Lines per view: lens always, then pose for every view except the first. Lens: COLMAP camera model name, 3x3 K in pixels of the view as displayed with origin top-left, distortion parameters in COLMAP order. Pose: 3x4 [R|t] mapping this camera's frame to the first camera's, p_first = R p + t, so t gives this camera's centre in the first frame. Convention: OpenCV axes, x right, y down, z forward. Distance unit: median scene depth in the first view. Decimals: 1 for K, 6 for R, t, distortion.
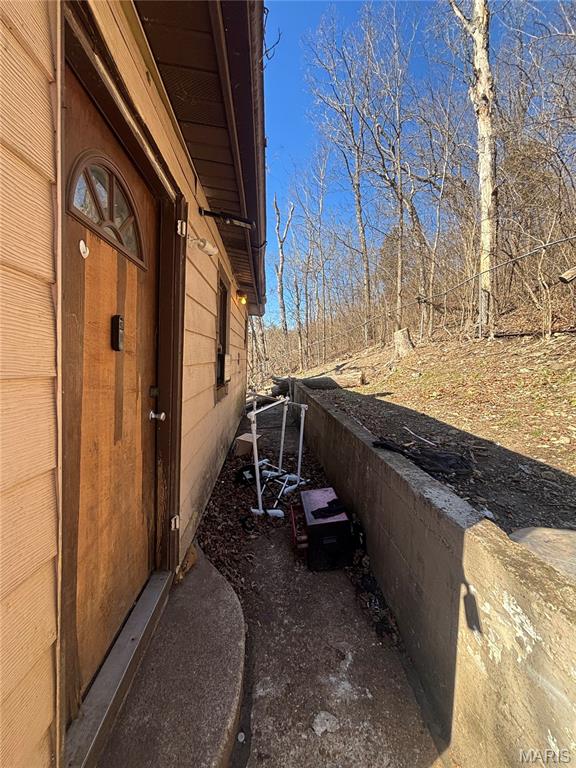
lens RADIAL K [[308.8, 0, 288.6], [0, 308.8, 381.8], [0, 0, 1]] dist [0.000076, 0.000516]
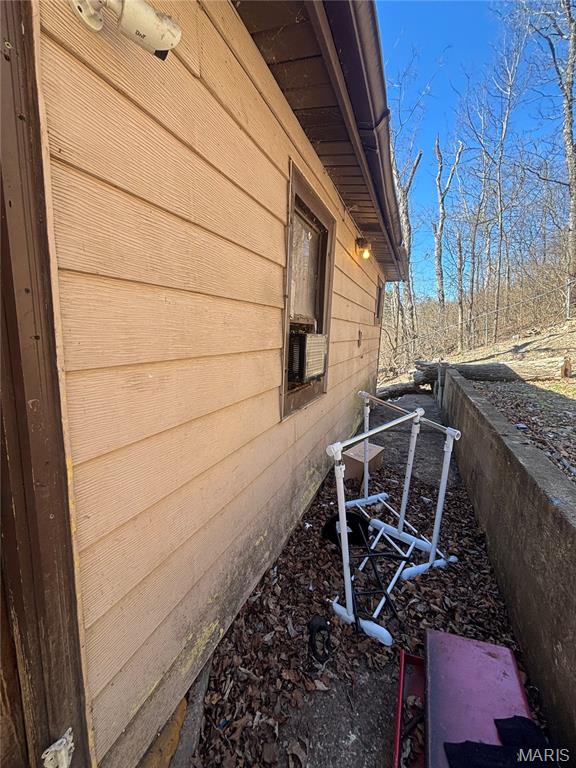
lens RADIAL K [[310.0, 0, 288.9], [0, 310.0, 383.5], [0, 0, 1]] dist [-0.002096, 0.000378]
pose [[0.895034, 0.058914, -0.442090, 0.026159], [-0.024882, 0.996289, 0.082393, -0.034388], [0.445304, -0.062745, 0.893178, 0.364353]]
